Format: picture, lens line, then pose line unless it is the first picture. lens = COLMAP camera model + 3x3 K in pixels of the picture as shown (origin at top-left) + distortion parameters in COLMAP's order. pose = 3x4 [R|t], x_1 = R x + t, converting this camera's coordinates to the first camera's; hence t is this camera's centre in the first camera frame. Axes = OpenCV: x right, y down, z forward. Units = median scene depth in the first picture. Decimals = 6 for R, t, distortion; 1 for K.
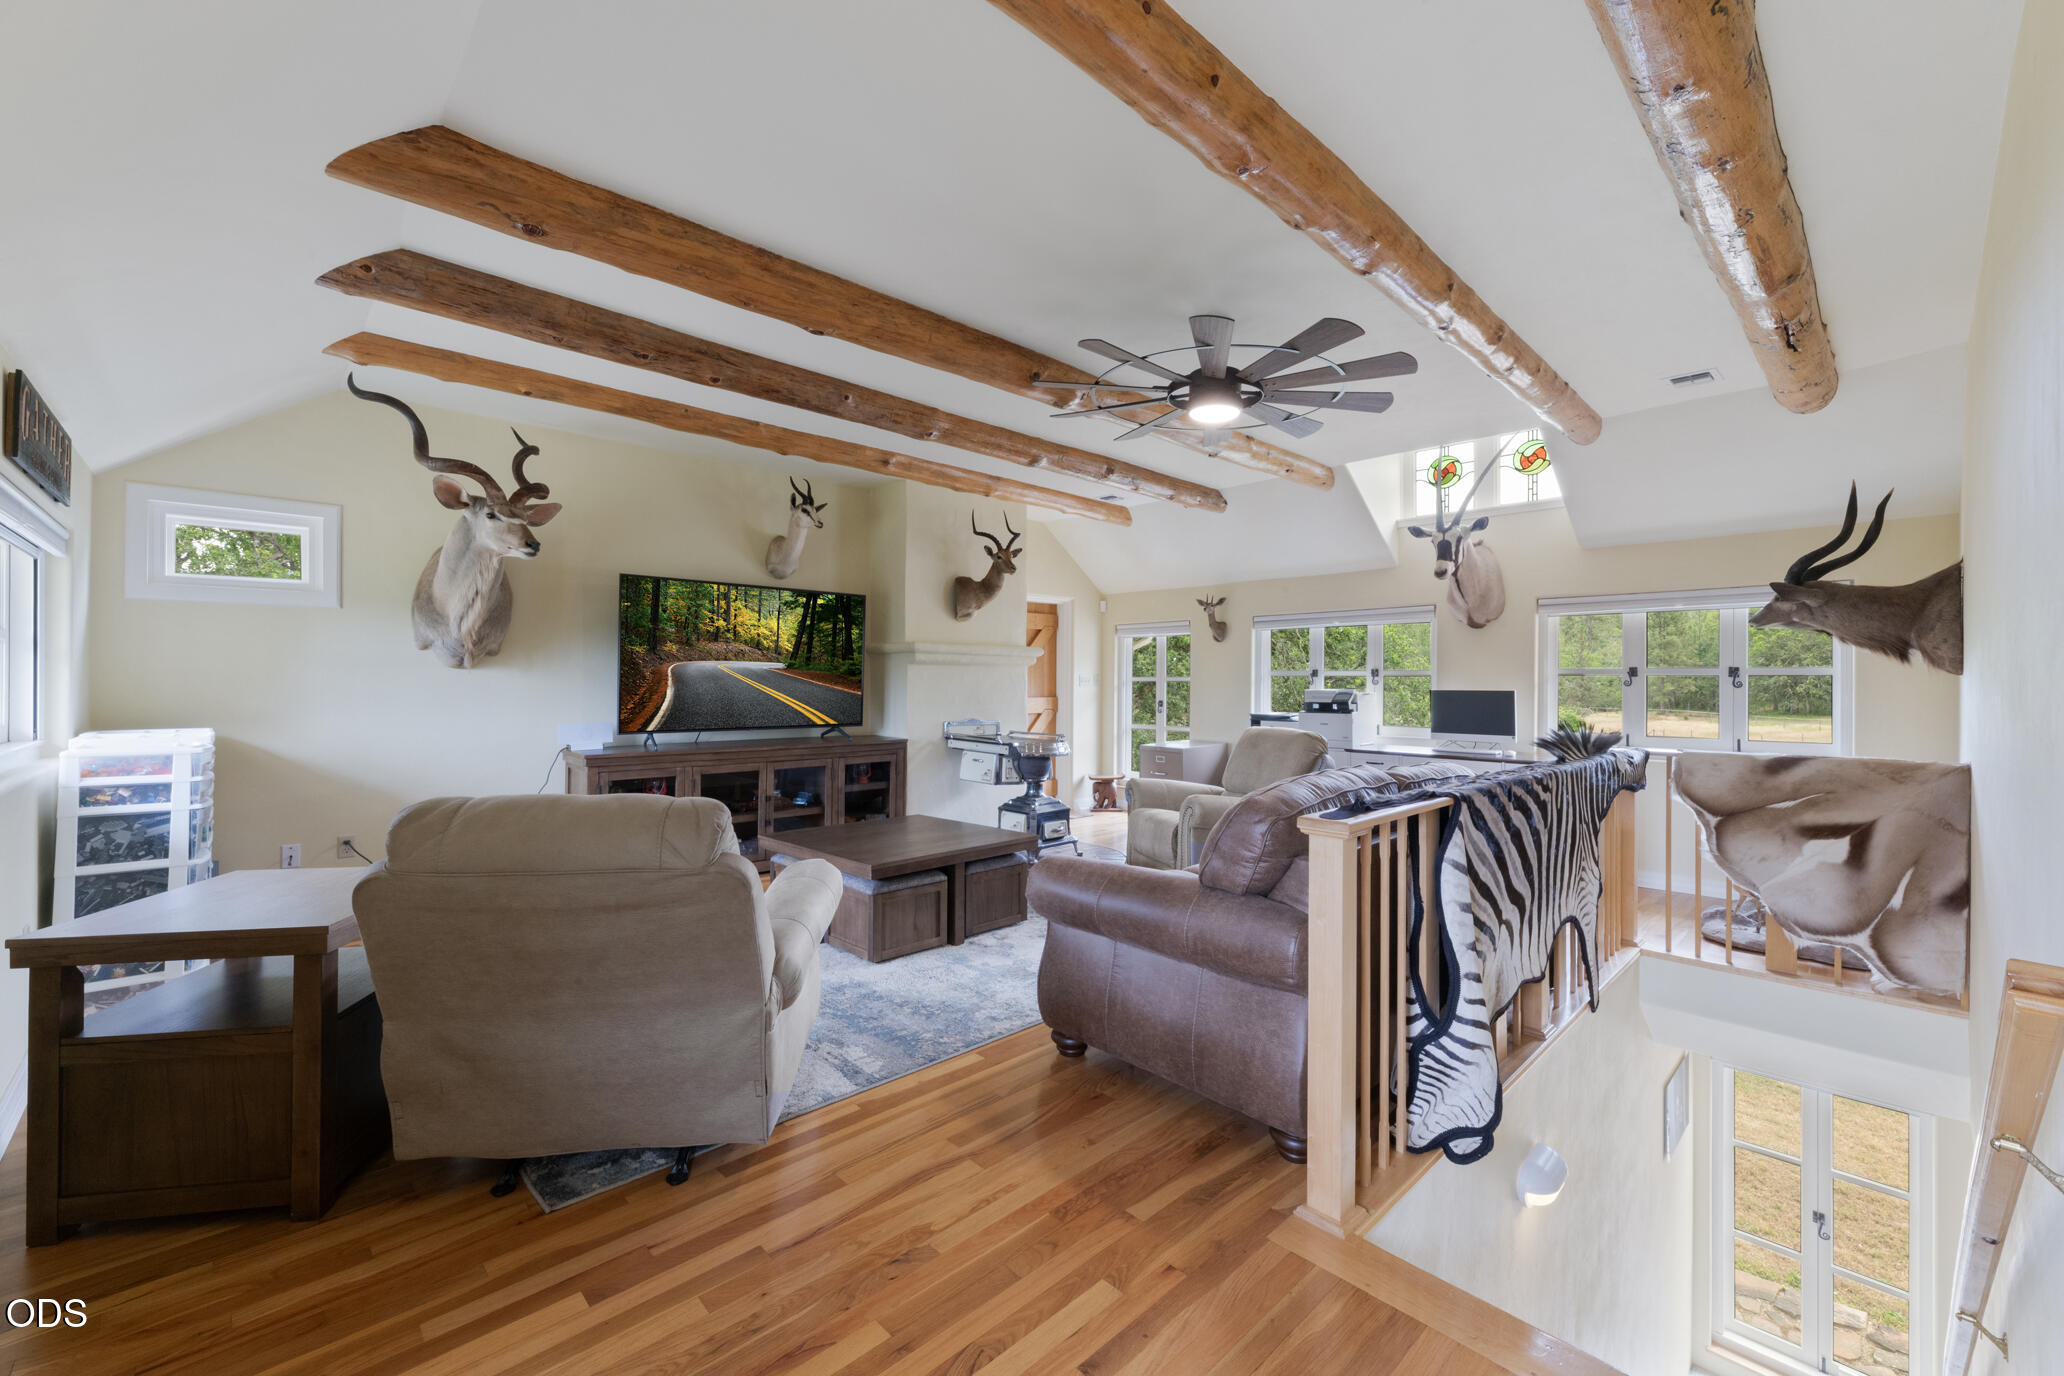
lens RADIAL K [[833.5, 0, 1027.8], [0, 833.5, 682.0], [0, 0, 1]] dist [0.001891, 0.000137]
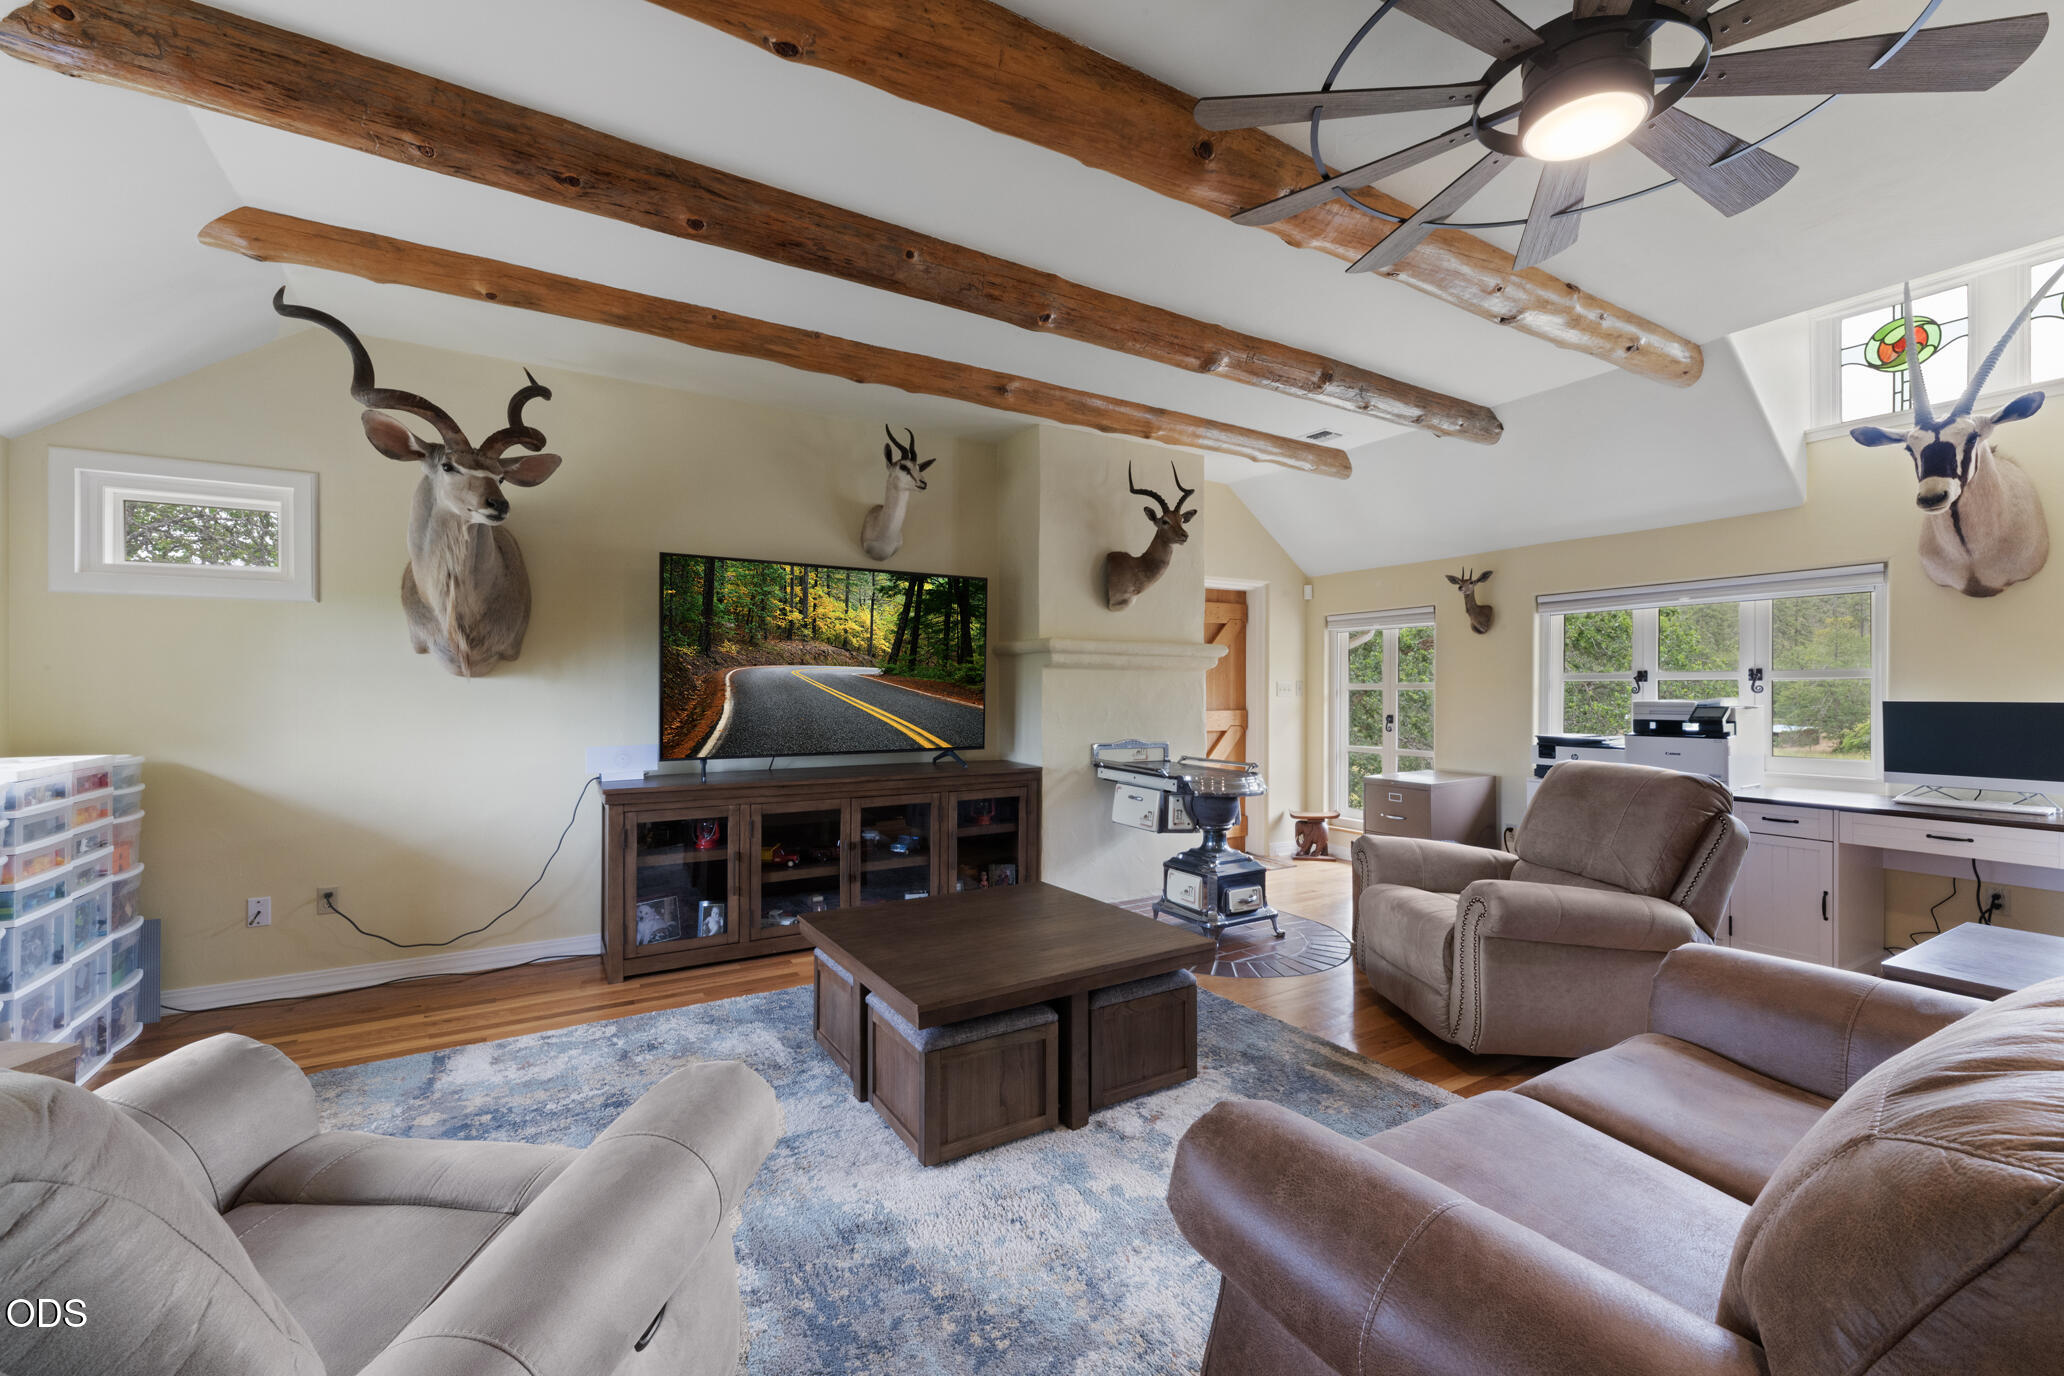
lens RADIAL K [[833.5, 0, 1028.7], [0, 833.5, 691.2], [0, 0, 1]] dist [0.001891, 0.000137]
pose [[0.975479, -0.003952, -0.220058, 0.012102], [0.003921, 0.999992, -0.000579, -0.000012], [0.220058, -0.000298, 0.975487, 0.308241]]
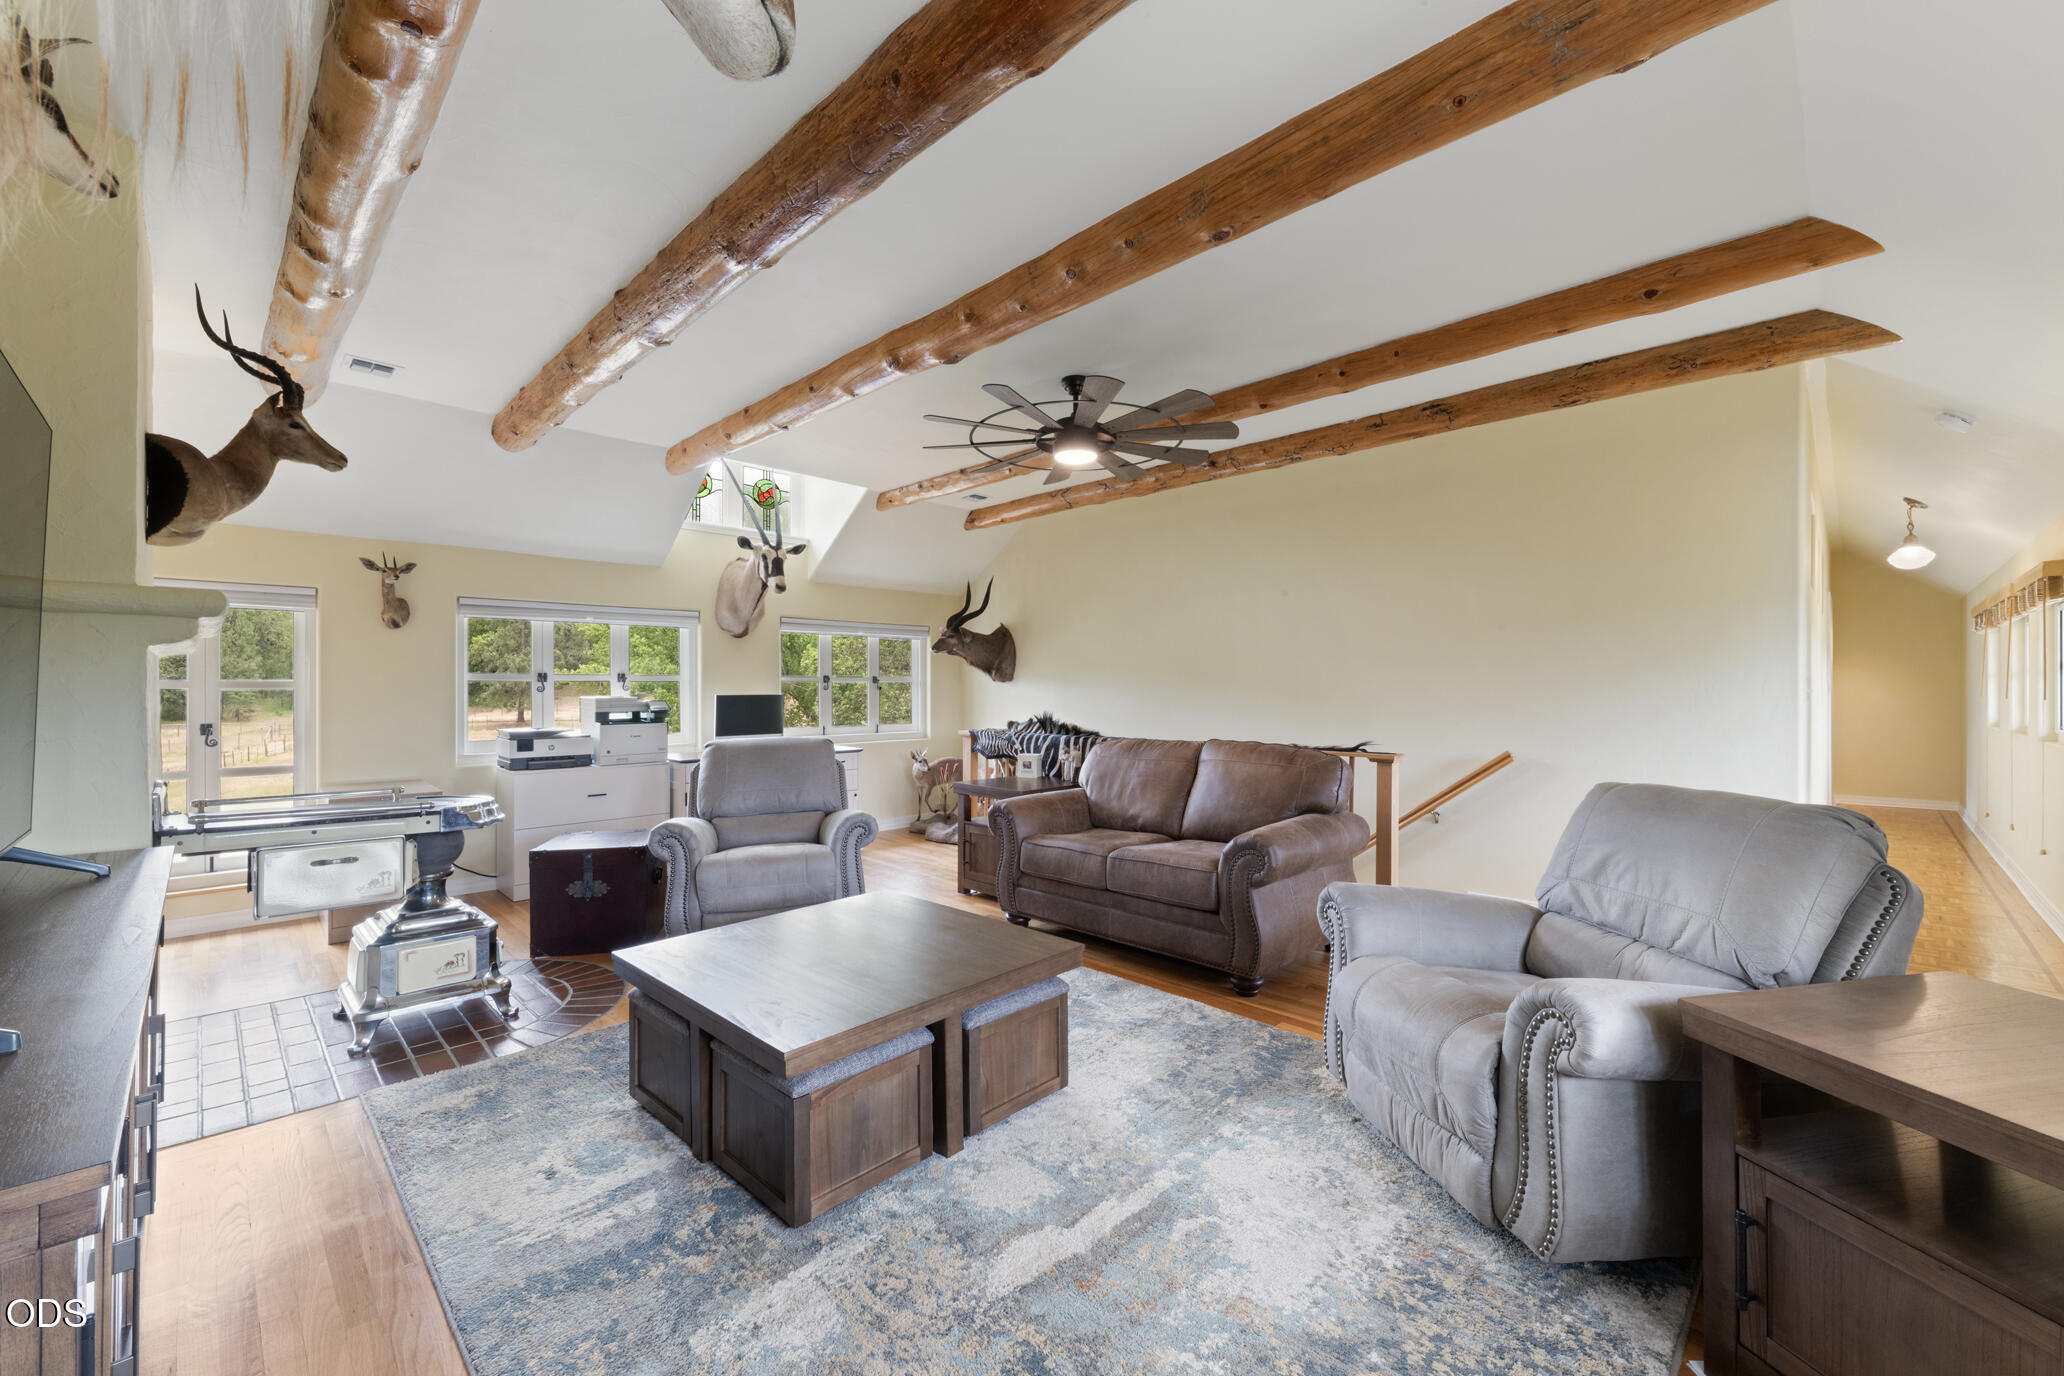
lens RADIAL K [[833.5, 0, 1023.9], [0, 833.5, 685.7], [0, 0, 1]] dist [0.001891, 0.000137]
pose [[-0.028189, -0.000904, 0.999602, -0.623817], [0.005357, 0.999985, 0.001055, -0.001728], [-0.999588, 0.005385, -0.028184, 0.739633]]
